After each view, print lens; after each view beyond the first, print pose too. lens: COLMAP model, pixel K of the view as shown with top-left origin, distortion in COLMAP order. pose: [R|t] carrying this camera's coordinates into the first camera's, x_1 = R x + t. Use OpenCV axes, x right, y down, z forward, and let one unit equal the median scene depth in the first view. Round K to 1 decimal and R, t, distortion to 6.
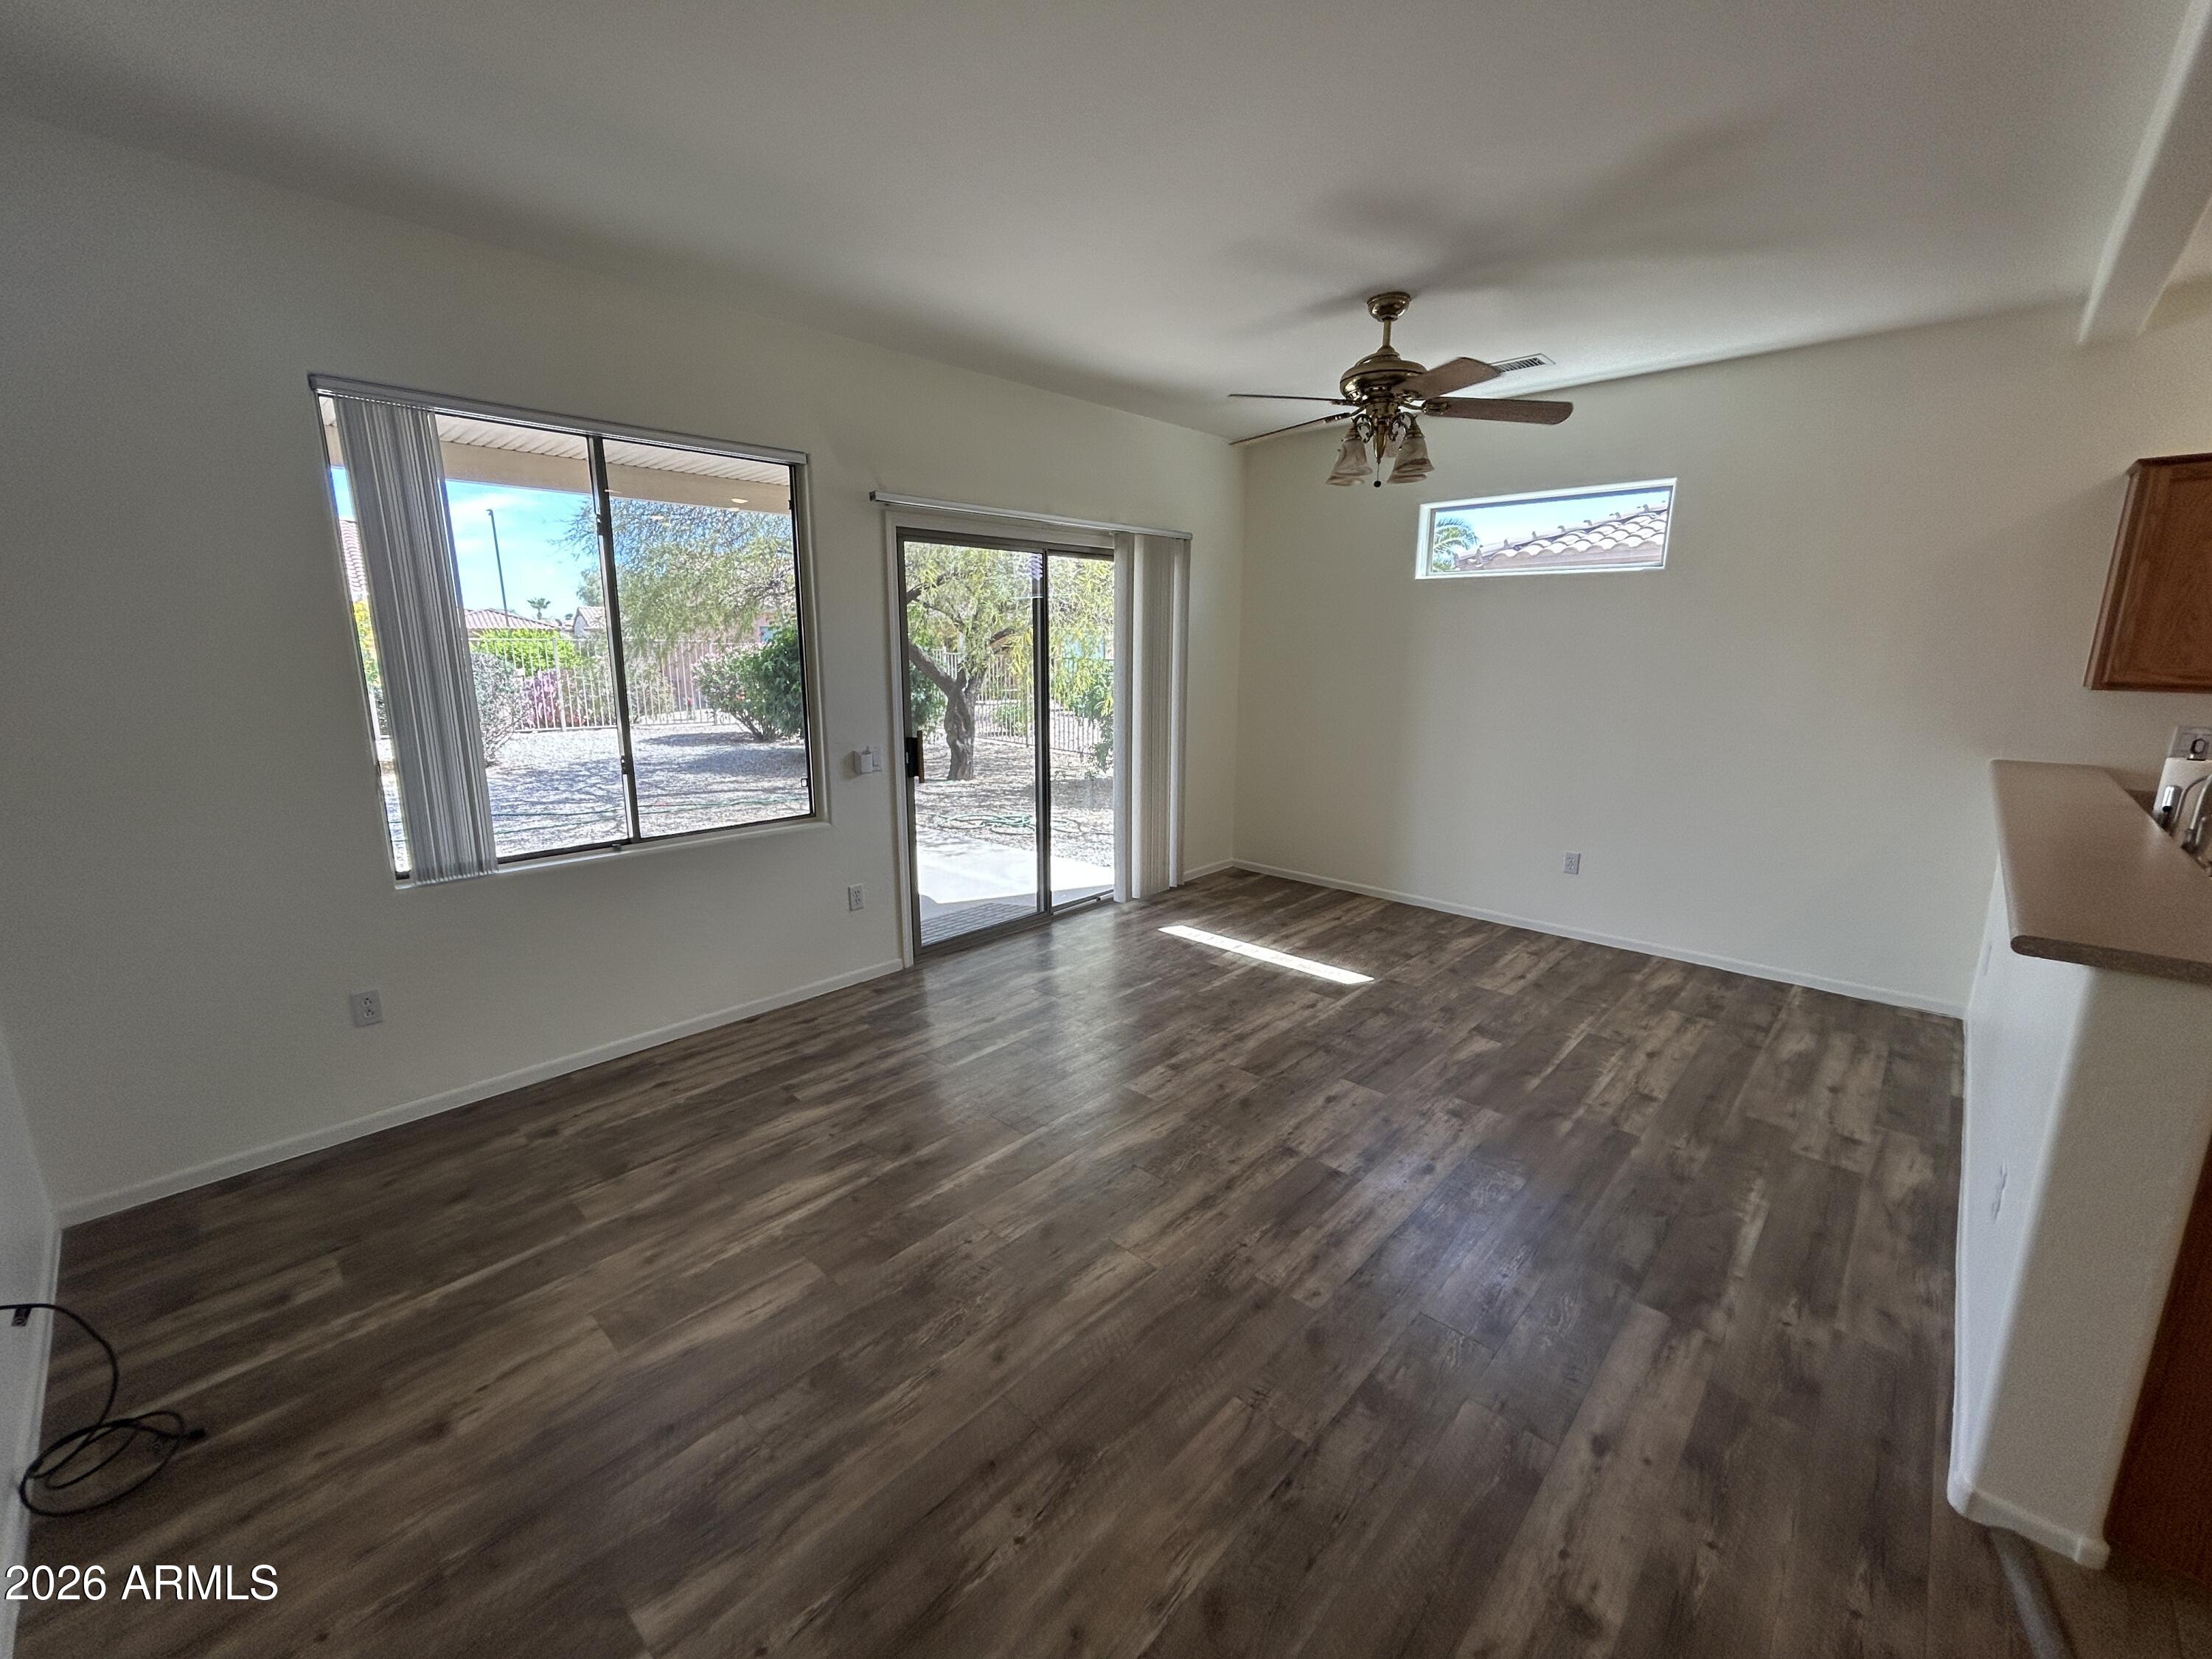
lens RADIAL K [[896.1, 0, 1105.0], [0, 896.1, 828.1], [0, 0, 1]] dist [-0.002551, 0.000030]
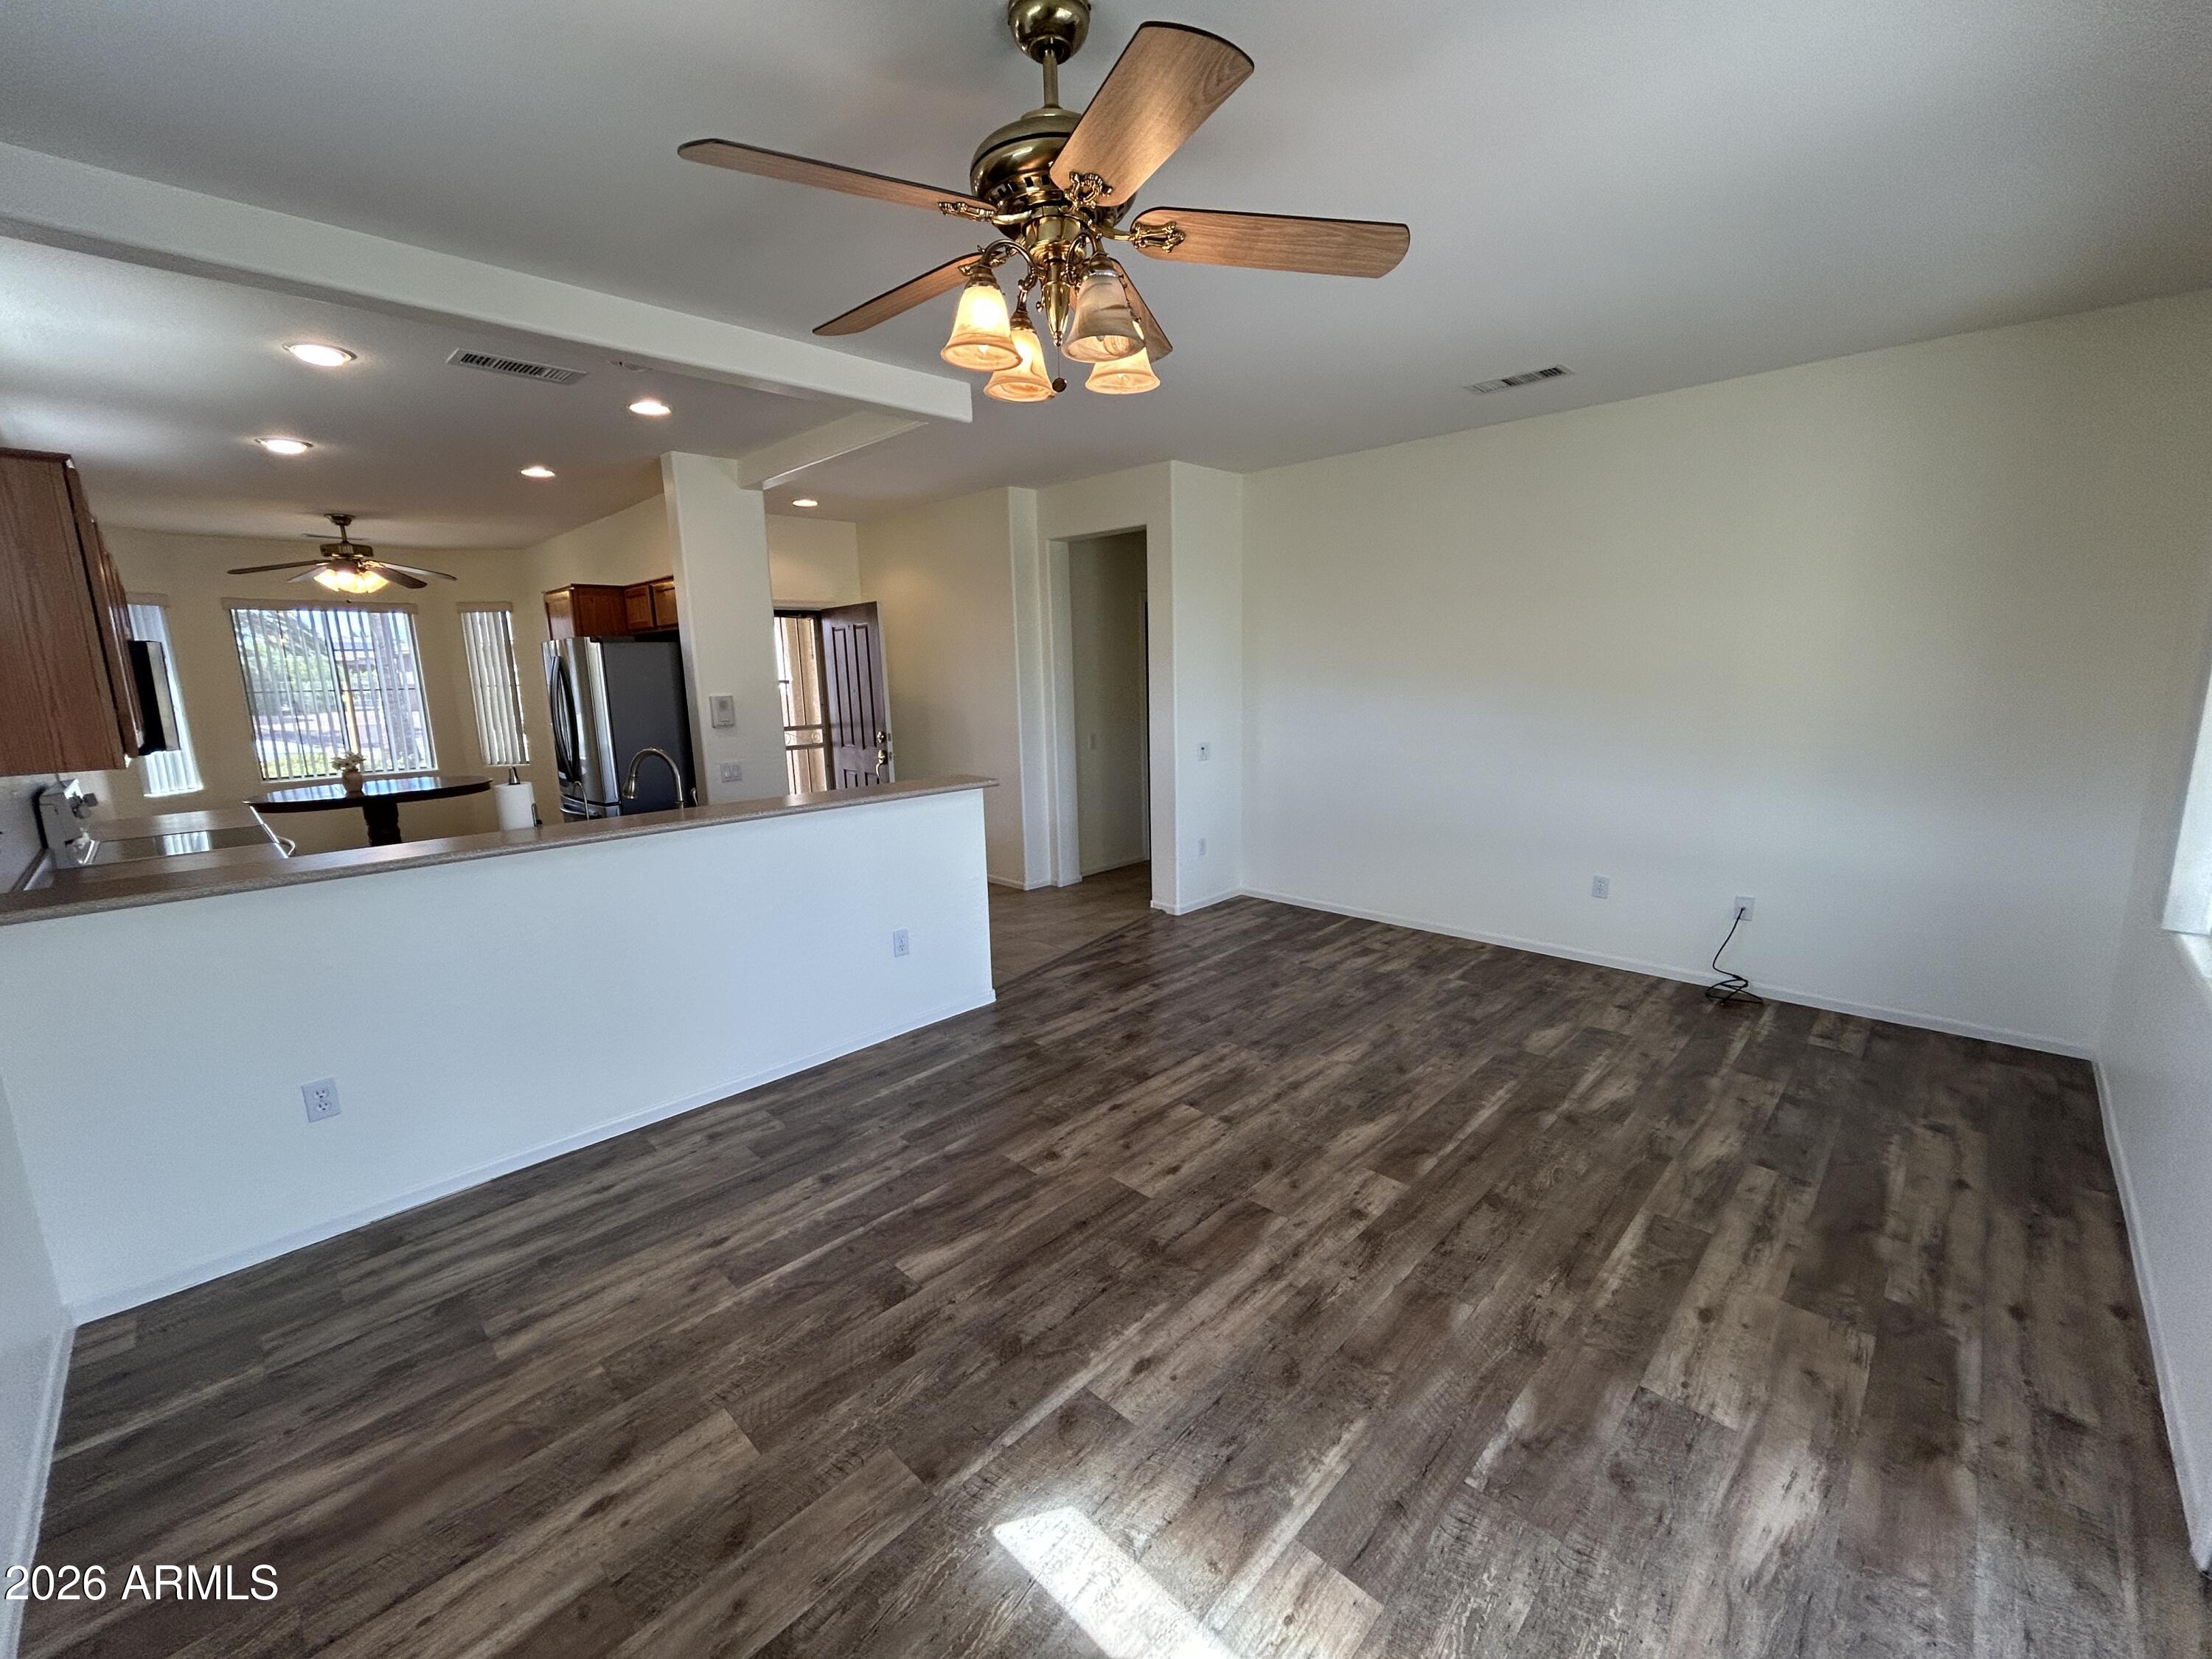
lens RADIAL K [[896.1, 0, 1105.2], [0, 896.1, 824.2], [0, 0, 1]] dist [-0.002551, 0.000030]
pose [[-0.999593, 0.017101, 0.022856, 0.295695], [0.024488, 0.925181, 0.378734, -0.379373], [-0.014669, 0.379140, -0.925223, 1.723938]]
